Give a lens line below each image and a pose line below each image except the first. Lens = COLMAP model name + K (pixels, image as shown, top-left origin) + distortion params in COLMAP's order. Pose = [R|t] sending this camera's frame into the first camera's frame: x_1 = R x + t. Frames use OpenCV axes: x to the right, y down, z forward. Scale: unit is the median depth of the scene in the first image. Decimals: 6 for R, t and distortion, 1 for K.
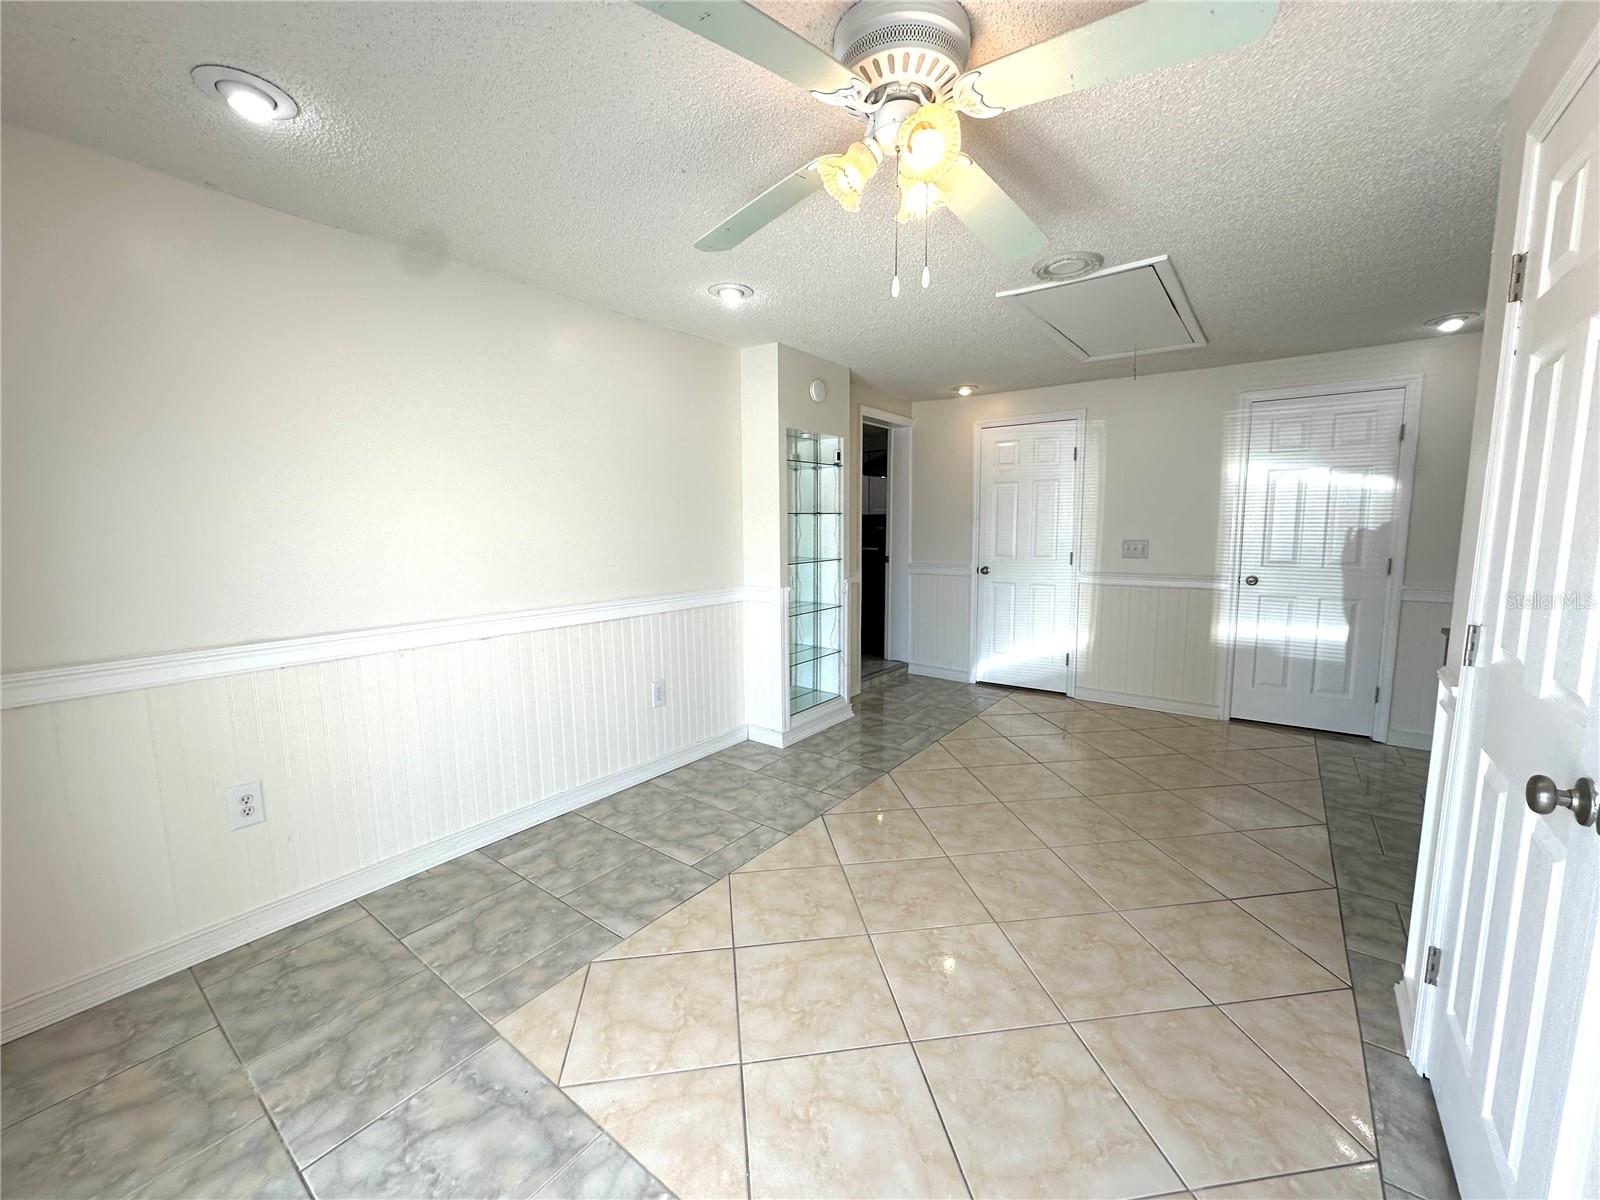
lens RADIAL K [[634.7, 0, 800.0], [0, 634.7, 600.0], [0, 0, 1]] dist [-0.006536, 0.000096]
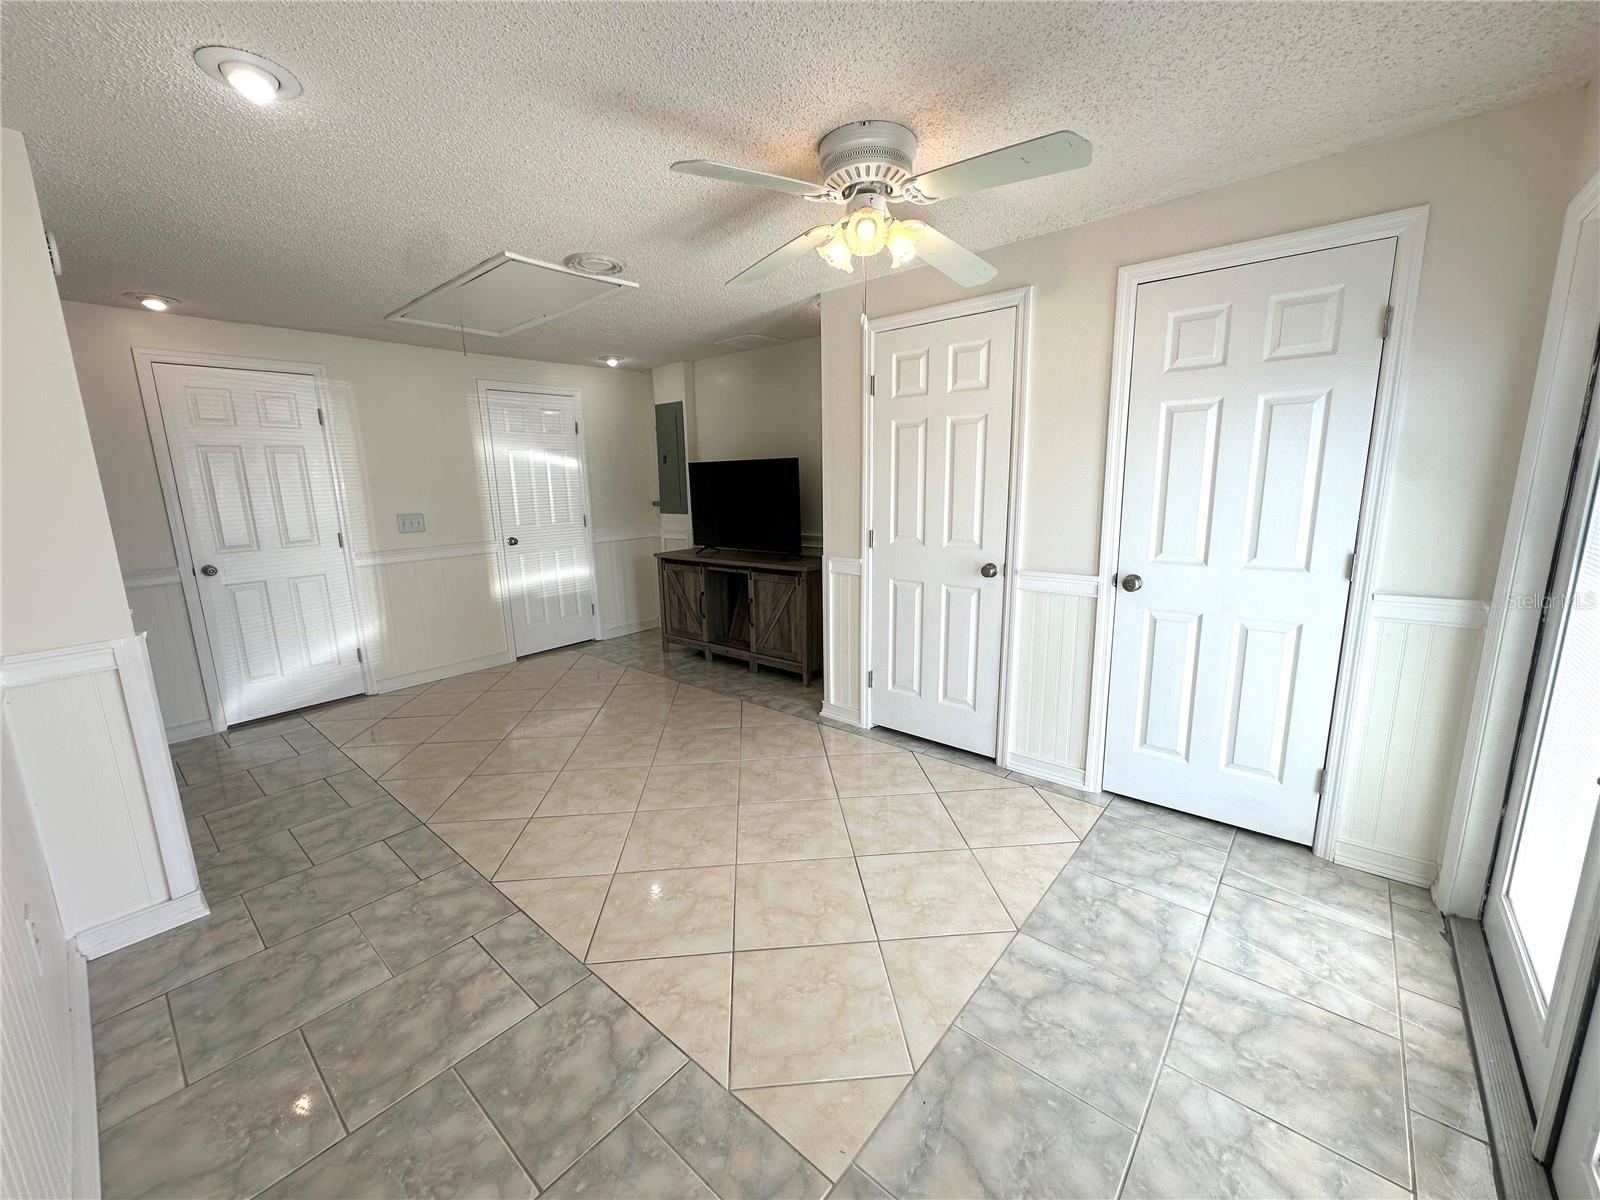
lens RADIAL K [[635.5, 0, 800.1], [0, 635.5, 598.5], [0, 0, 1]] dist [-0.002440, -0.000090]
pose [[0.062104, -0.183424, 0.981070, -0.687610], [0.144096, 0.974317, 0.173040, -0.082732], [-0.987613, 0.130621, 0.086939, 0.556429]]
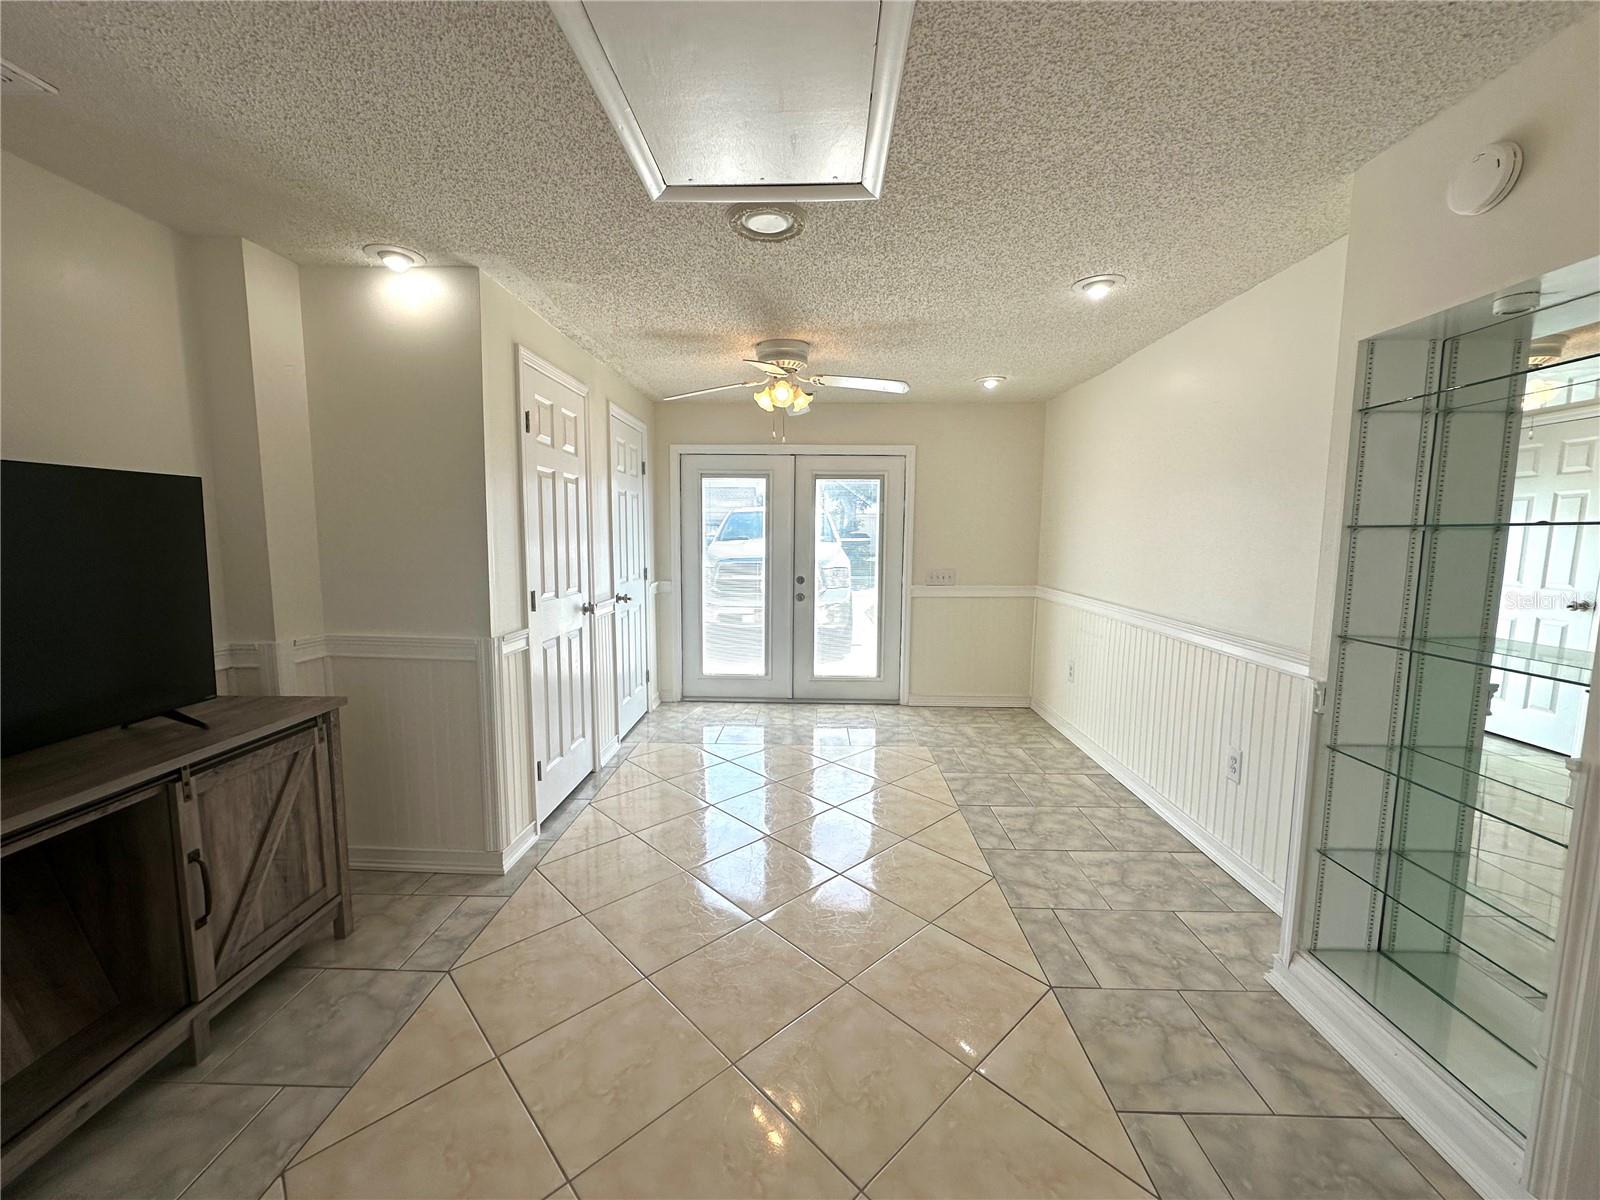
lens RADIAL K [[635.5, 0, 800.1], [0, 635.5, 598.5], [0, 0, 1]] dist [-0.002440, -0.000090]
pose [[-0.813700, 0.063497, -0.577806, 0.785876], [-0.071537, 0.975521, 0.207946, -0.209922], [0.576866, 0.210540, -0.789239, 1.567292]]
